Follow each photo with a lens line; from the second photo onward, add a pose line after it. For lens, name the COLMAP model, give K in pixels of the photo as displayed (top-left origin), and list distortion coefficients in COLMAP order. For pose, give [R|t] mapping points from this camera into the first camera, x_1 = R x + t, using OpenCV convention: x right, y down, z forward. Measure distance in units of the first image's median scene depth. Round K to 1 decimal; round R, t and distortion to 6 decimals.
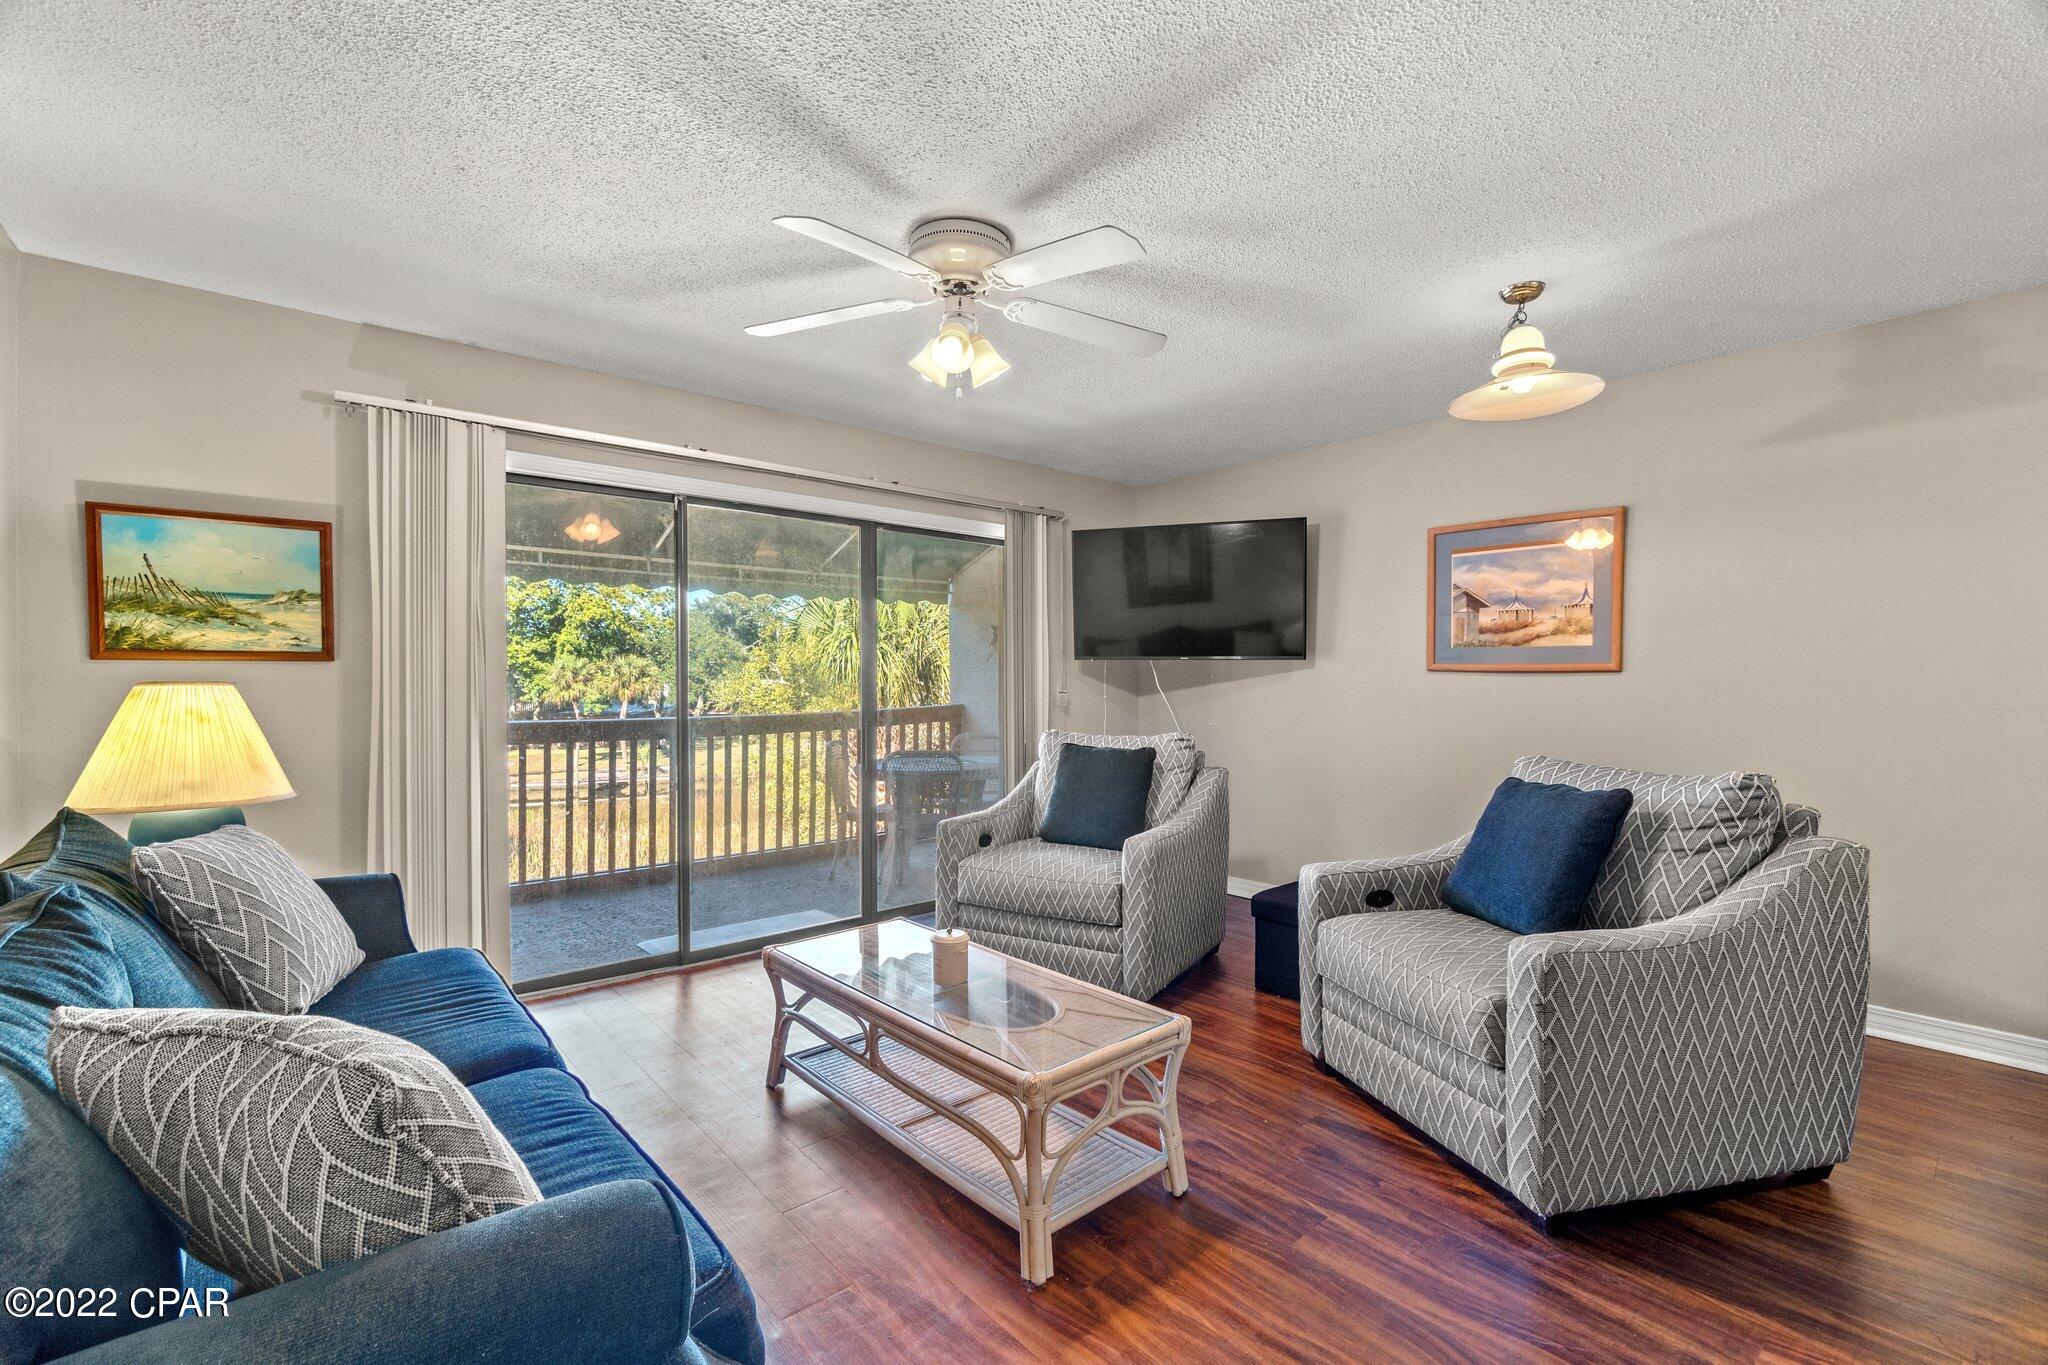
lens RADIAL K [[882.1, 0, 1024.0], [0, 882.1, 682.5], [0, 0, 1]] dist [0.000211, 0.000315]
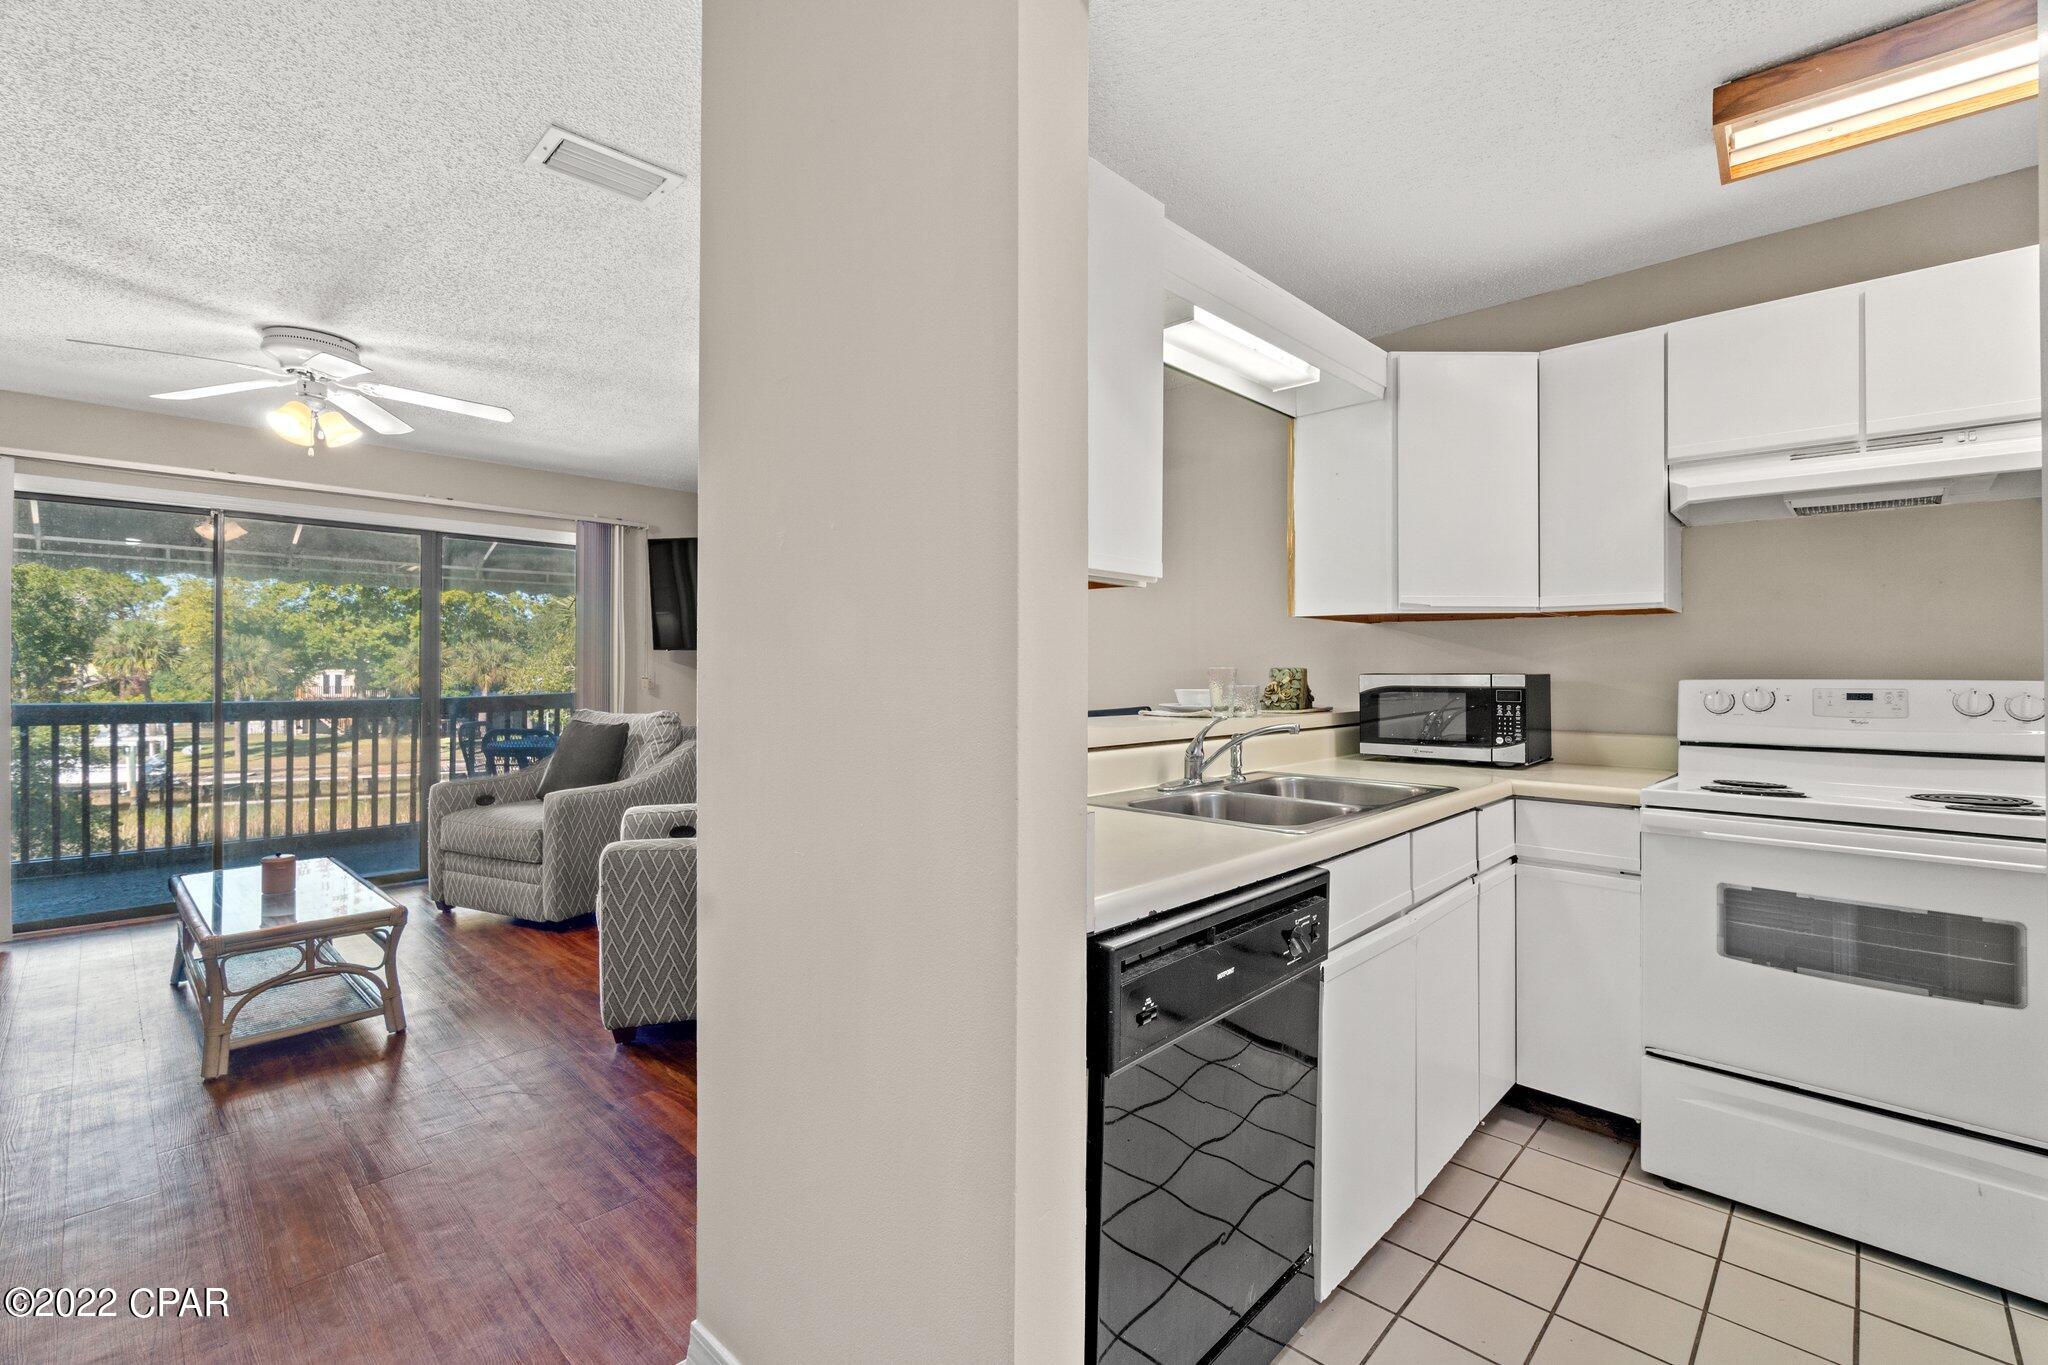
lens RADIAL K [[899.8, 0, 1033.9], [0, 899.8, 661.8], [0, 0, 1]] dist [0.000066, -0.000079]
pose [[0.995569, 0.006660, 0.093795, 0.469550], [-0.005724, 0.999931, -0.010241, -0.002119], [-0.093856, 0.009659, 0.995539, -0.239591]]
